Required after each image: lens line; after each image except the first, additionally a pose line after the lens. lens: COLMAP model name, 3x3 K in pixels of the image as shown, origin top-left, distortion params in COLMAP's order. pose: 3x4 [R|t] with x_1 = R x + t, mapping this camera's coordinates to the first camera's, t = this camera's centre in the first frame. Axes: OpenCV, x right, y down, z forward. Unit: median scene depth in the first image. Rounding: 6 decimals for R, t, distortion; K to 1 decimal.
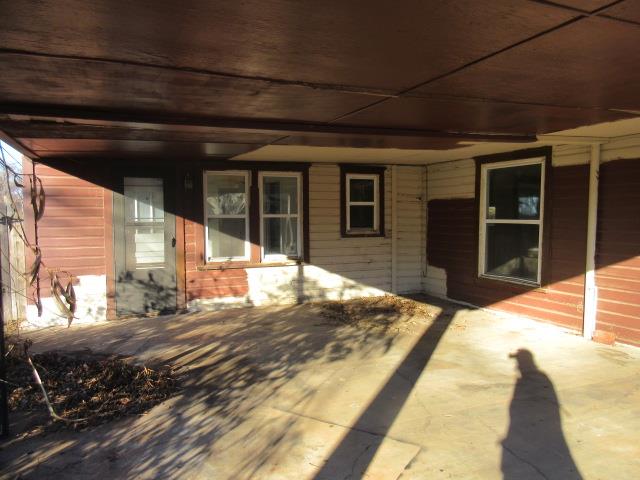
lens RADIAL K [[474.6, 0, 321.7], [0, 474.6, 237.9], [0, 0, 1]] dist [-0.005532, 0.000965]
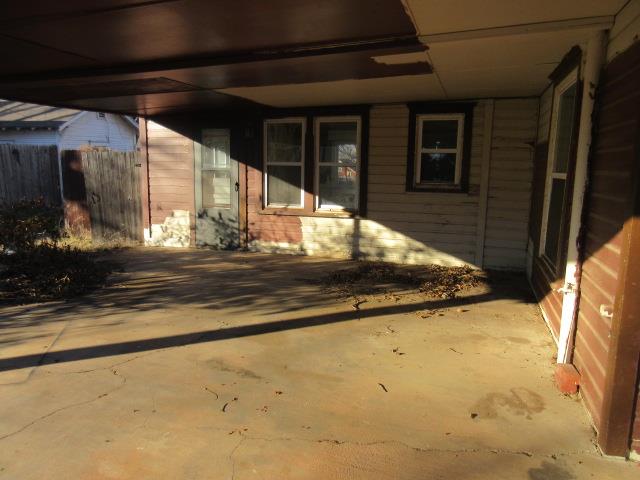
lens RADIAL K [[474.6, 0, 323.0], [0, 474.6, 239.9], [0, 0, 1]] dist [-0.005532, 0.000965]
pose [[0.739683, 0.115749, -0.662926, 0.570177], [-0.049190, 0.991761, 0.118279, -0.008263], [0.671155, -0.054880, 0.739283, 0.294526]]
